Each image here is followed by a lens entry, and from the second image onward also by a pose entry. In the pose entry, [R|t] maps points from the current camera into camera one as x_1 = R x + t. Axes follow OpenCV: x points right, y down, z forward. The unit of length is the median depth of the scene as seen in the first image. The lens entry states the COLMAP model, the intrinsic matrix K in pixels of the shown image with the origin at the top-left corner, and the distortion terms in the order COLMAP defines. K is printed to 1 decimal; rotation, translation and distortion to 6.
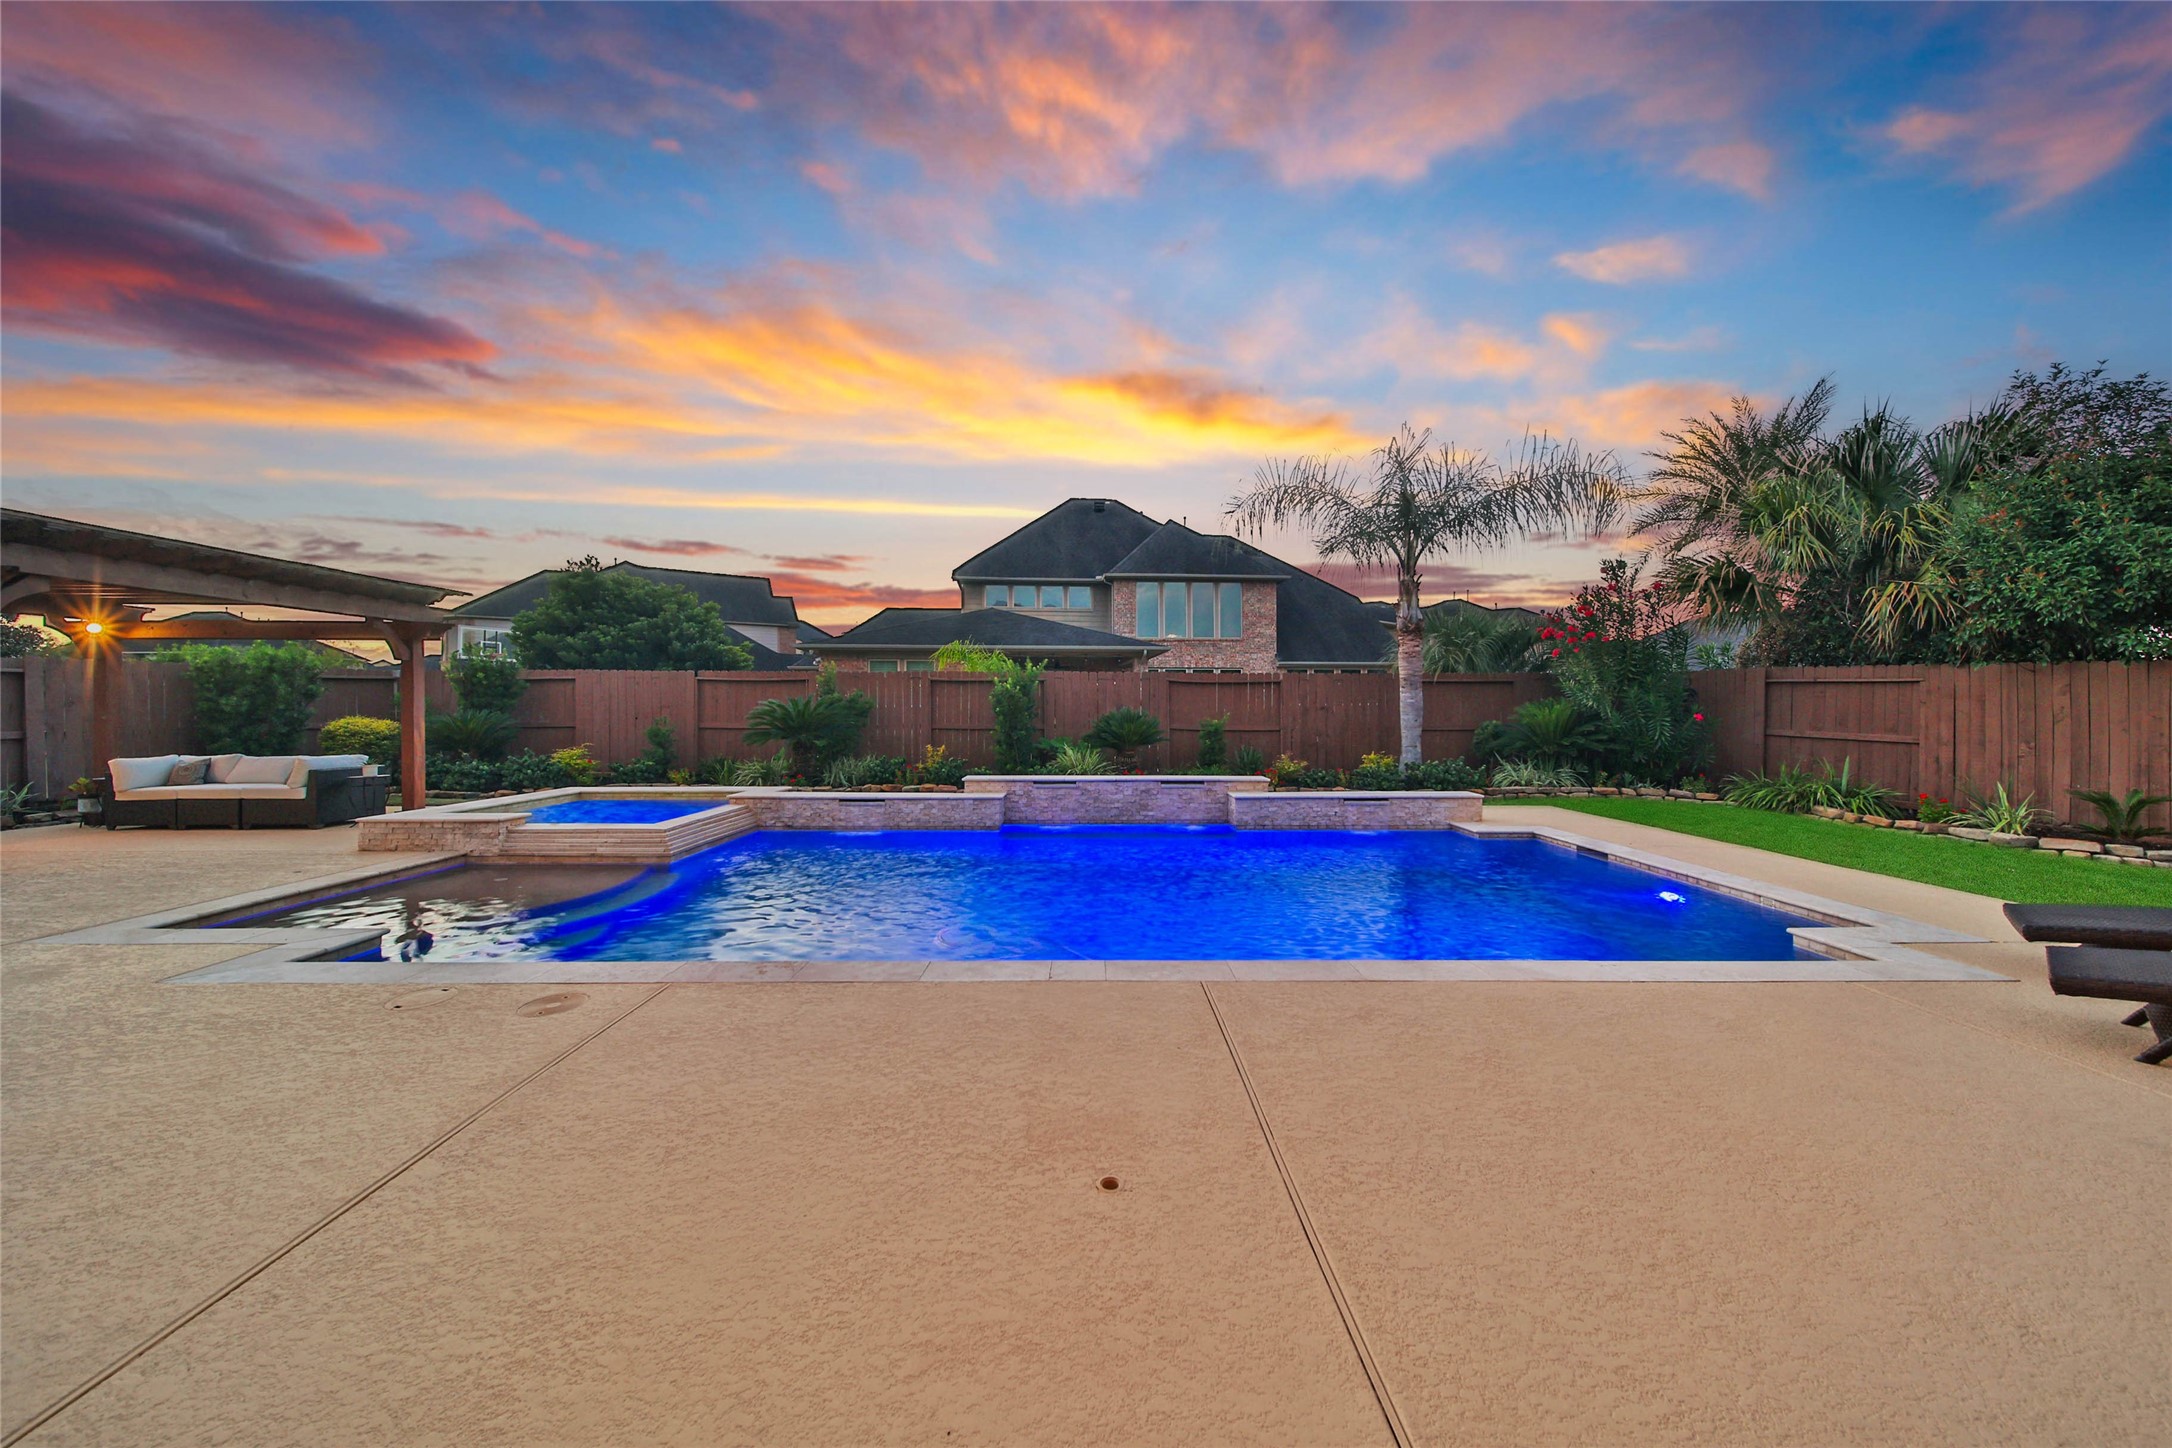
lens RADIAL K [[725.4, 0, 1092.2], [0, 725.4, 713.9], [0, 0, 1]] dist [0.000000, -0.001321]
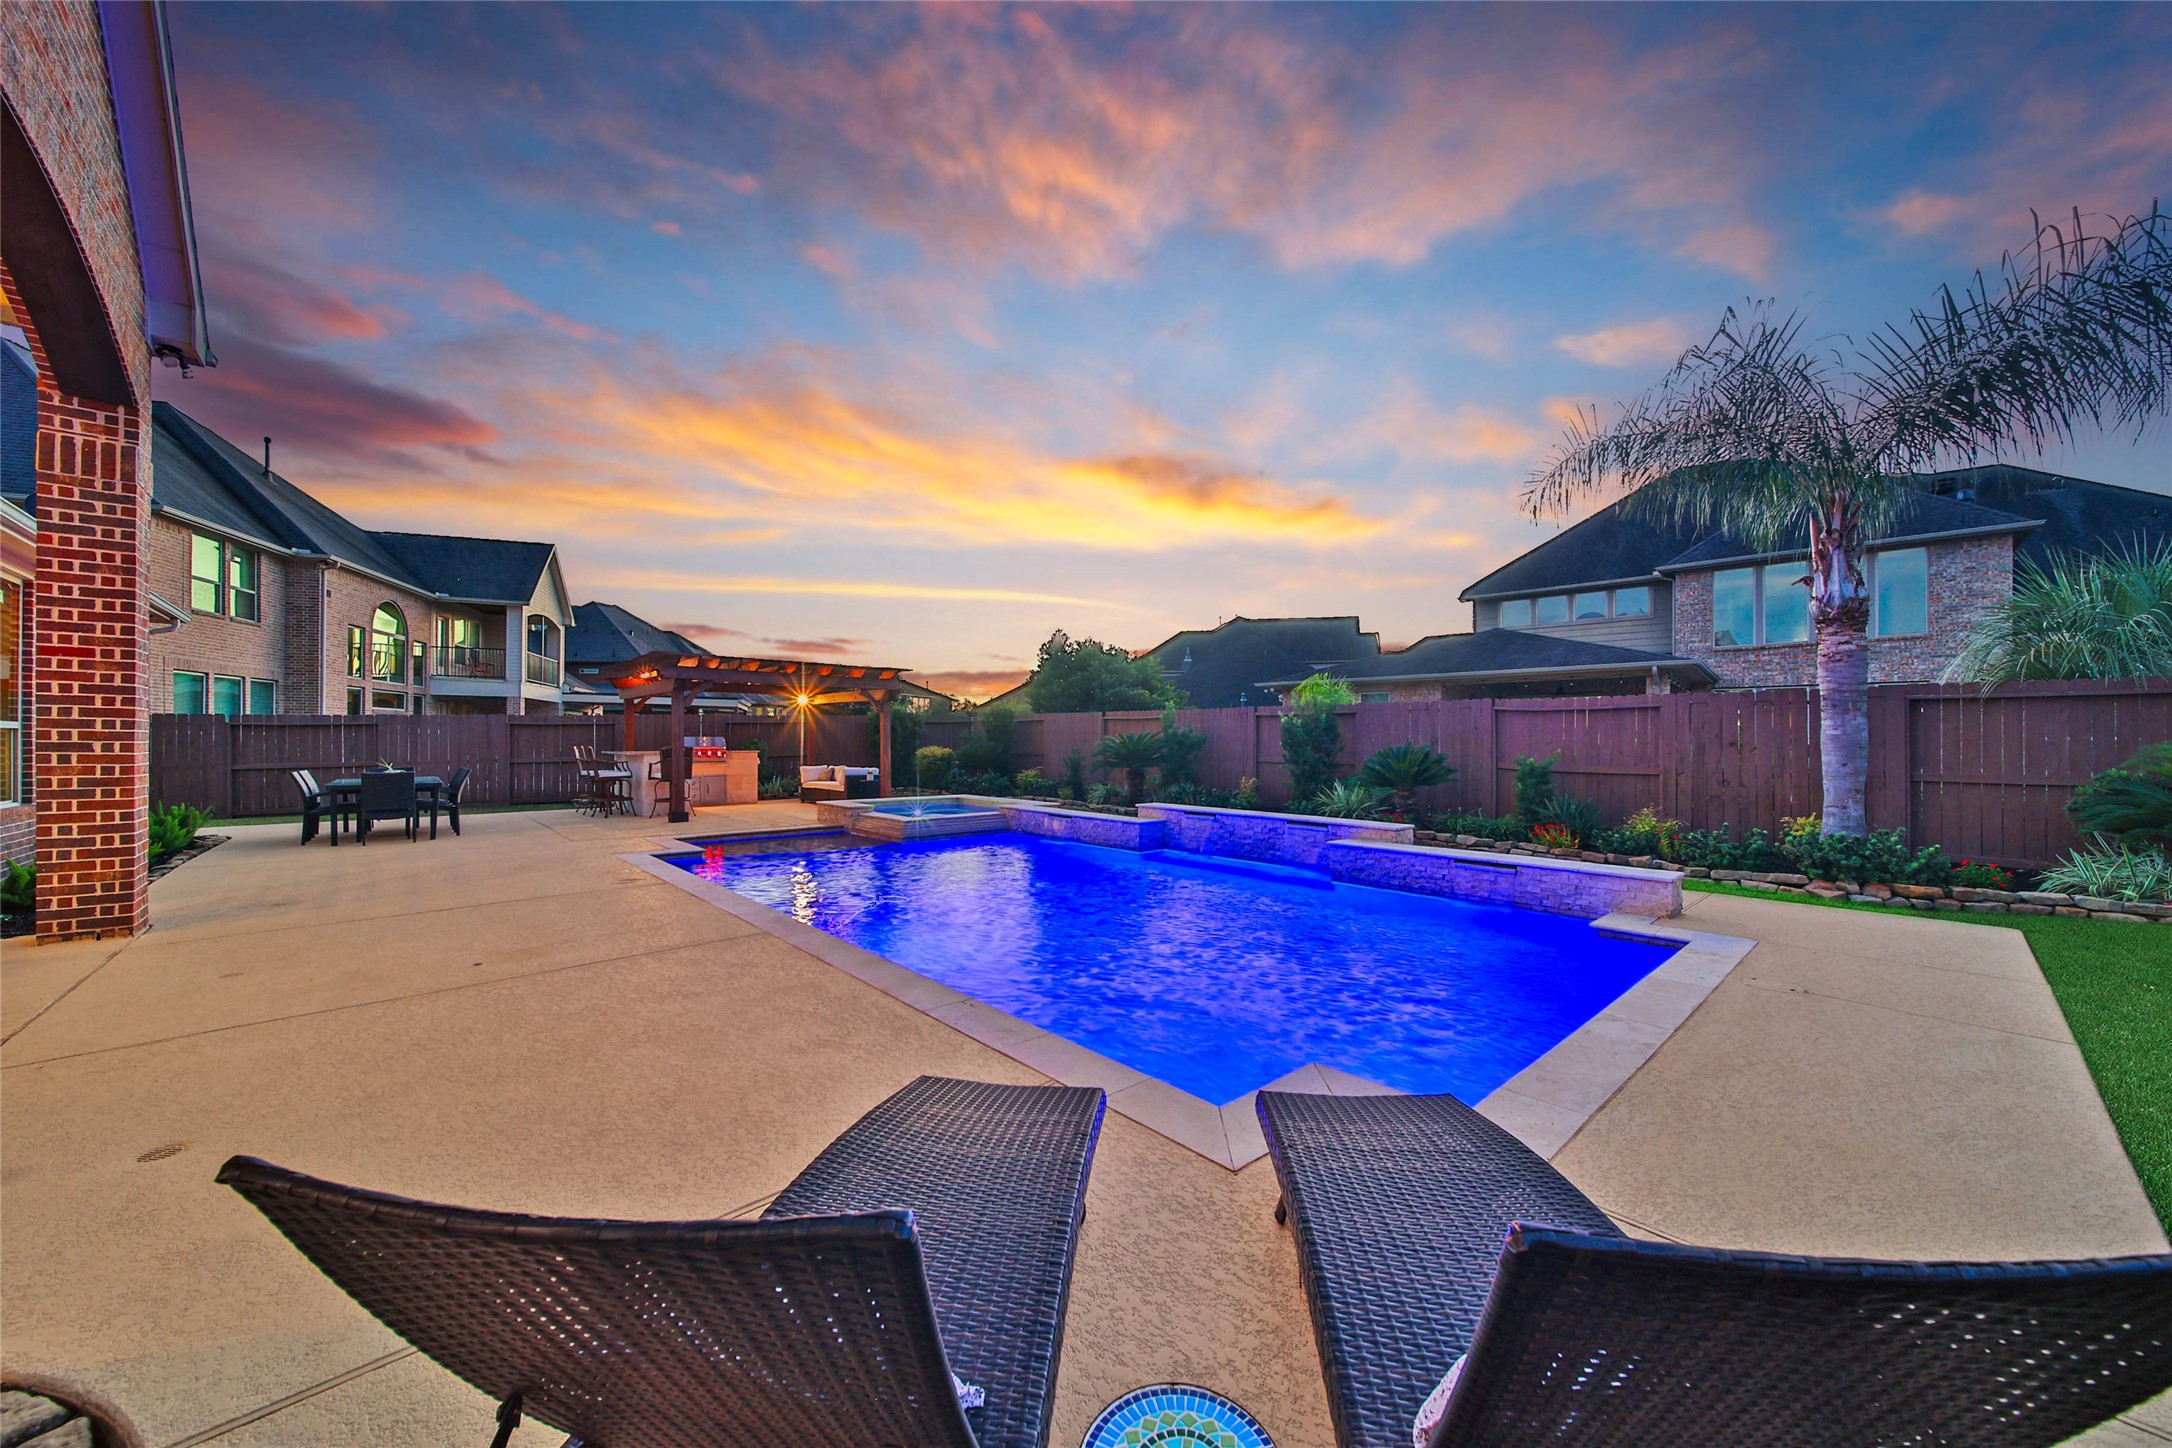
lens RADIAL K [[725.4, 0, 1092.2], [0, 725.4, 713.9], [0, 0, 1]] dist [0.000000, -0.001321]
pose [[0.705992, -0.024386, -0.707799, 0.362037], [-0.007799, 0.999079, -0.042201, -0.001773], [0.708177, 0.035313, 0.705152, 0.096001]]
